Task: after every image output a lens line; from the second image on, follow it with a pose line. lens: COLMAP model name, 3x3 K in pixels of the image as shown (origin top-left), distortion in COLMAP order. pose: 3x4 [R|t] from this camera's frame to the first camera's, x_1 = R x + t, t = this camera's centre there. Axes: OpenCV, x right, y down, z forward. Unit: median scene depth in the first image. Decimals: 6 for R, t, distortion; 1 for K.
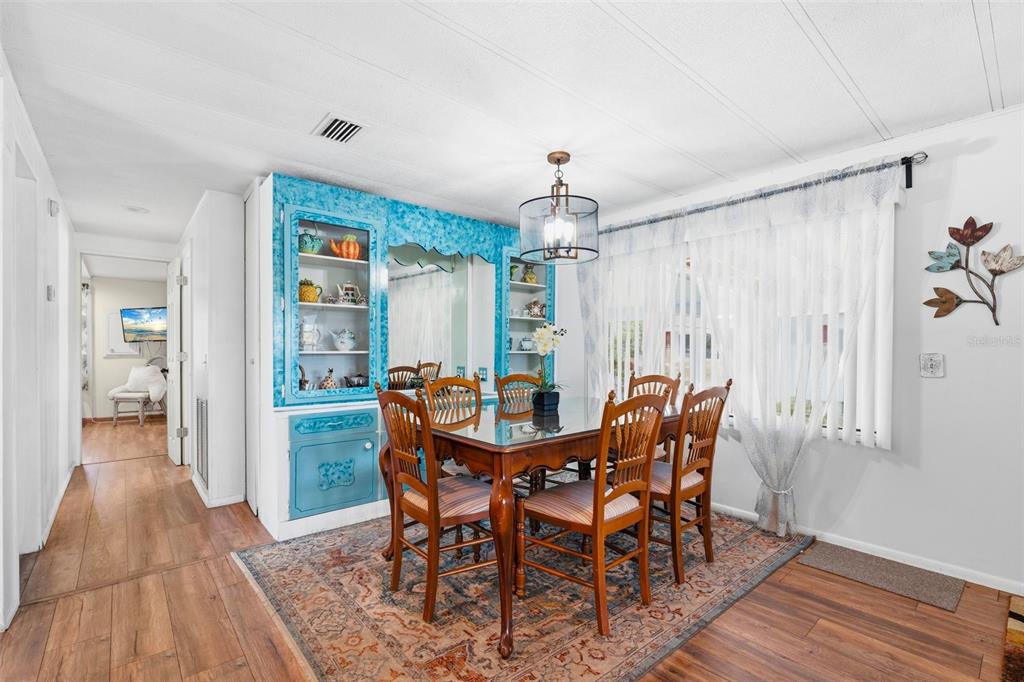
lens RADIAL K [[459.0, 0, 517.2], [0, 459.0, 349.7], [0, 0, 1]] dist [-0.001368, -0.000595]
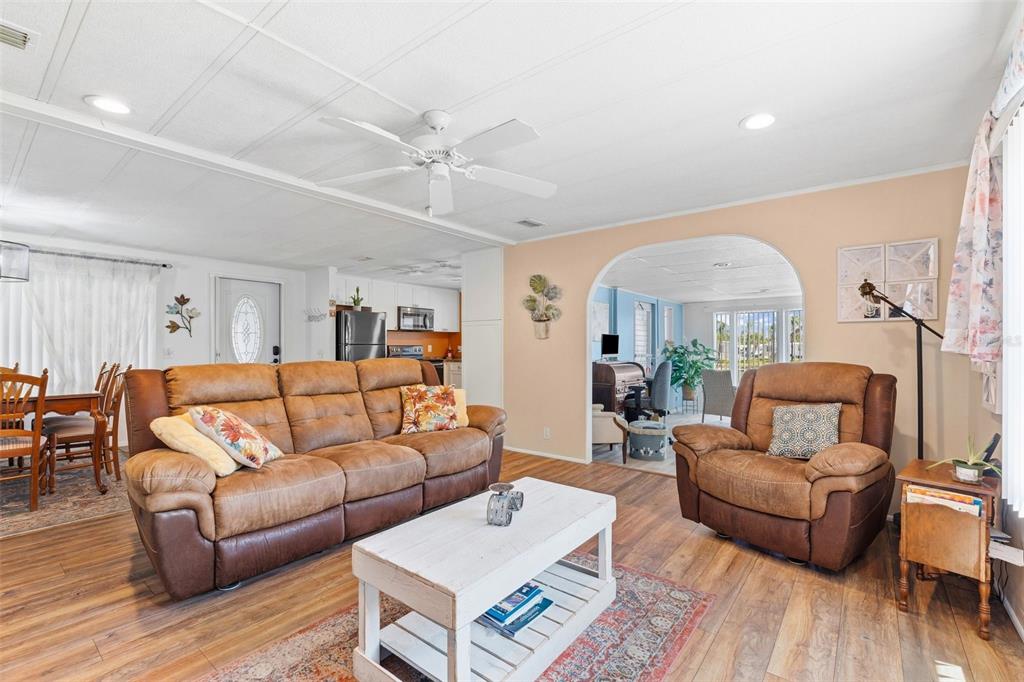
lens RADIAL K [[454.9, 0, 516.9], [0, 454.9, 335.1], [0, 0, 1]] dist [0.001728, -0.000093]
pose [[-0.200555, 0.027908, 0.979285, -1.803719], [0.002494, 0.999605, -0.027977, 0.012116], [-0.979679, -0.003169, -0.200545, -0.303658]]
